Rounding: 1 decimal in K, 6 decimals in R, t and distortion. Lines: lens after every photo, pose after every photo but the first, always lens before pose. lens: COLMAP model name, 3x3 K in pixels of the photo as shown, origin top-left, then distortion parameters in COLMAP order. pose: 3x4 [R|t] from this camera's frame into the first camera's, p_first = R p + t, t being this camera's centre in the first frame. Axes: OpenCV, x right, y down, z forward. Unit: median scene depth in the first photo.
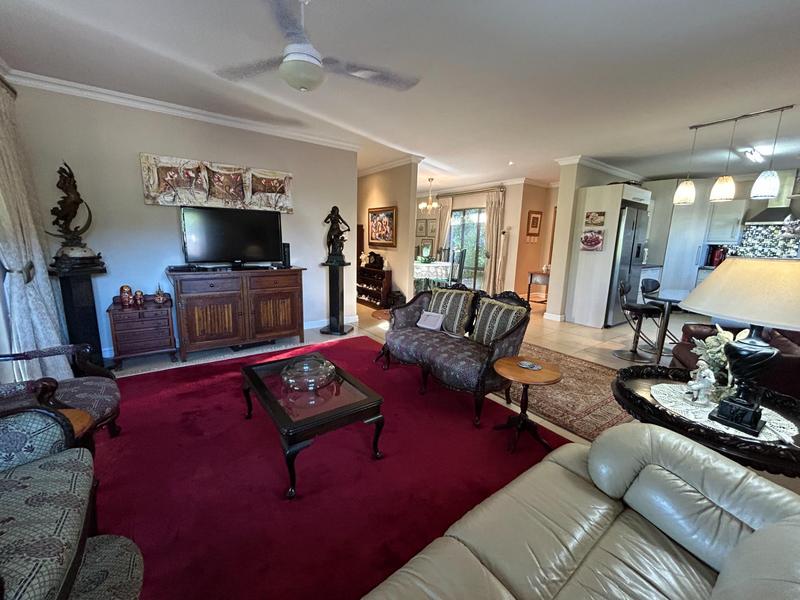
lens RADIAL K [[324.9, 0, 399.6], [0, 324.9, 295.7], [0, 0, 1]] dist [0.002952, -0.000808]
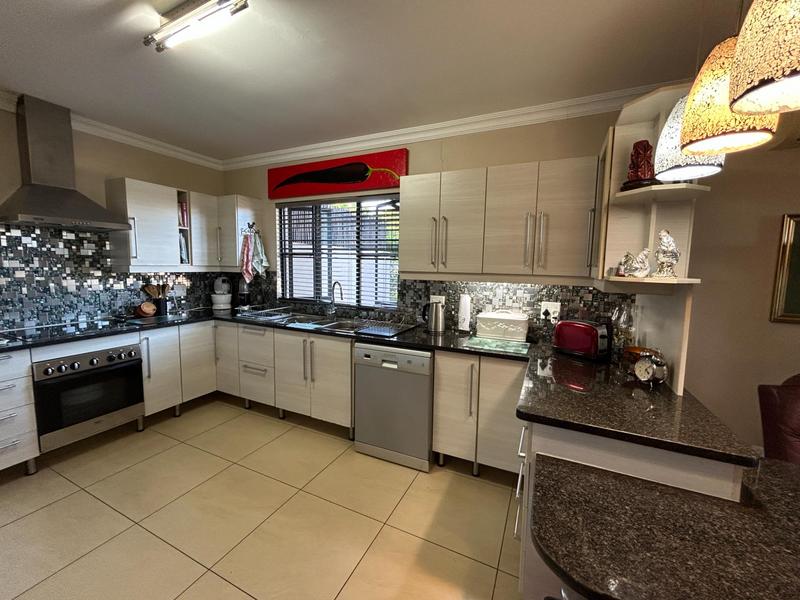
lens RADIAL K [[324.9, 0, 397.7], [0, 324.9, 296.3], [0, 0, 1]] dist [0.002952, -0.000808]
pose [[-0.468592, -0.122188, 0.874924, 0.839885], [0.124538, 0.971361, 0.202356, -0.248619], [-0.874592, 0.203783, -0.439955, 1.278258]]
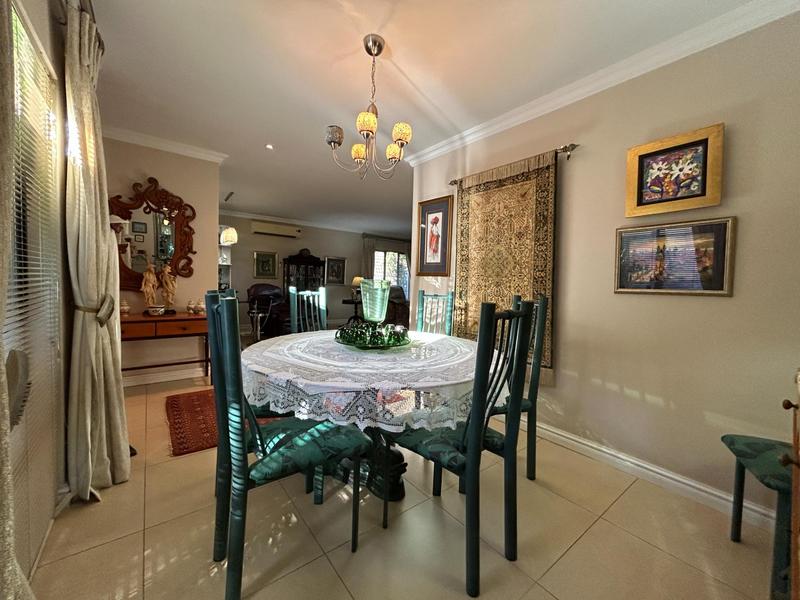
lens RADIAL K [[324.9, 0, 395.9], [0, 324.9, 299.4], [0, 0, 1]] dist [0.002952, -0.000808]
pose [[-0.998410, -0.053814, -0.016765, 0.118250], [-0.056235, 0.971240, 0.231366, -0.429241], [0.003832, 0.231941, -0.972722, 2.615895]]
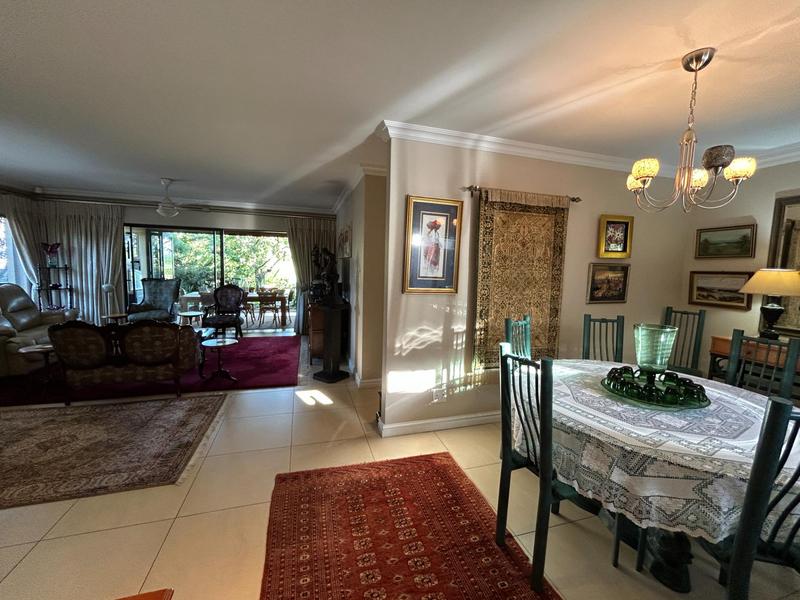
lens RADIAL K [[324.9, 0, 398.8], [0, 324.9, 295.2], [0, 0, 1]] dist [0.002952, -0.000808]
pose [[-0.333291, 0.055464, -0.941191, 0.778653], [-0.202325, 0.970804, 0.128855, -0.358375], [0.920859, 0.233372, -0.312338, 1.805633]]
